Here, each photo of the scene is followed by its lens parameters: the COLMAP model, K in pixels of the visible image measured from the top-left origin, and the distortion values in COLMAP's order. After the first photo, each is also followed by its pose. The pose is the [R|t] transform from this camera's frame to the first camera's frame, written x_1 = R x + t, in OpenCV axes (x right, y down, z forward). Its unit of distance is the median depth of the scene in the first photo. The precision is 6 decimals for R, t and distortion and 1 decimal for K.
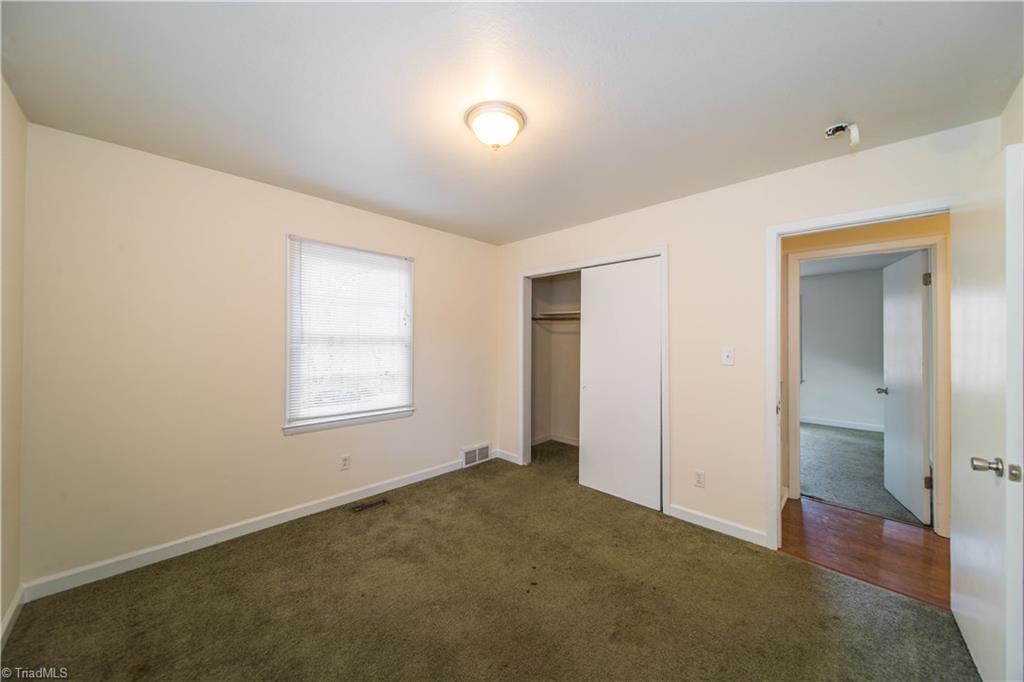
lens RADIAL K [[359.5, 0, 515.4], [0, 359.5, 338.4], [0, 0, 1]] dist [-0.000744, -0.000123]
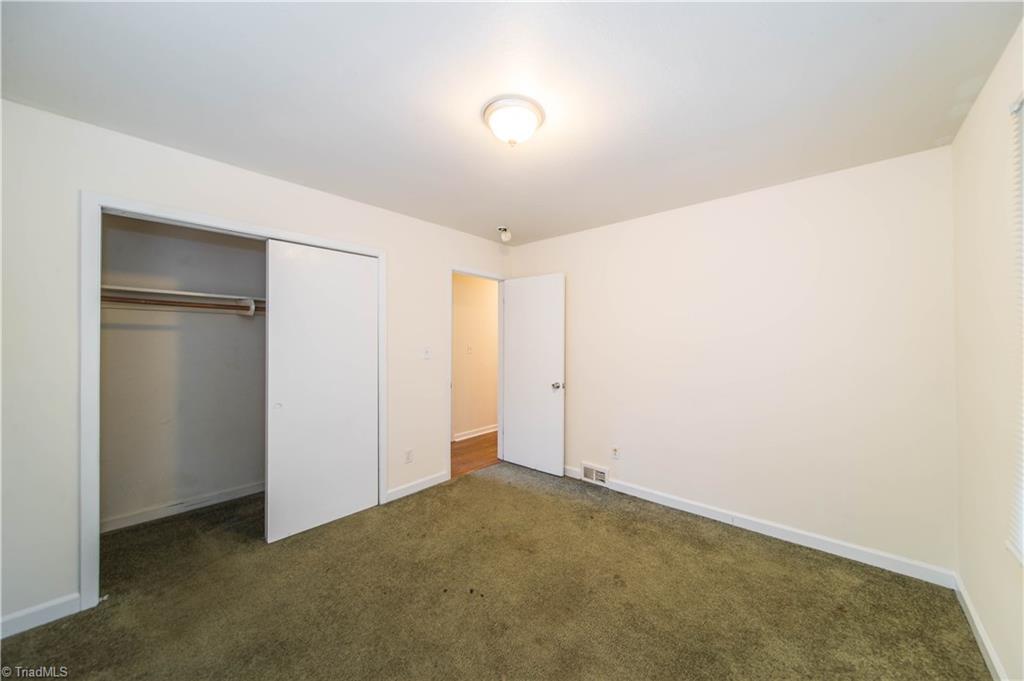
lens RADIAL K [[359.5, 0, 515.4], [0, 359.5, 337.9], [0, 0, 1]] dist [-0.000744, -0.000123]
pose [[-0.026969, 0.001640, 0.999635, -0.617592], [-0.002384, 0.999996, -0.001705, 0.001515], [-0.999633, -0.002429, -0.026965, 0.610115]]
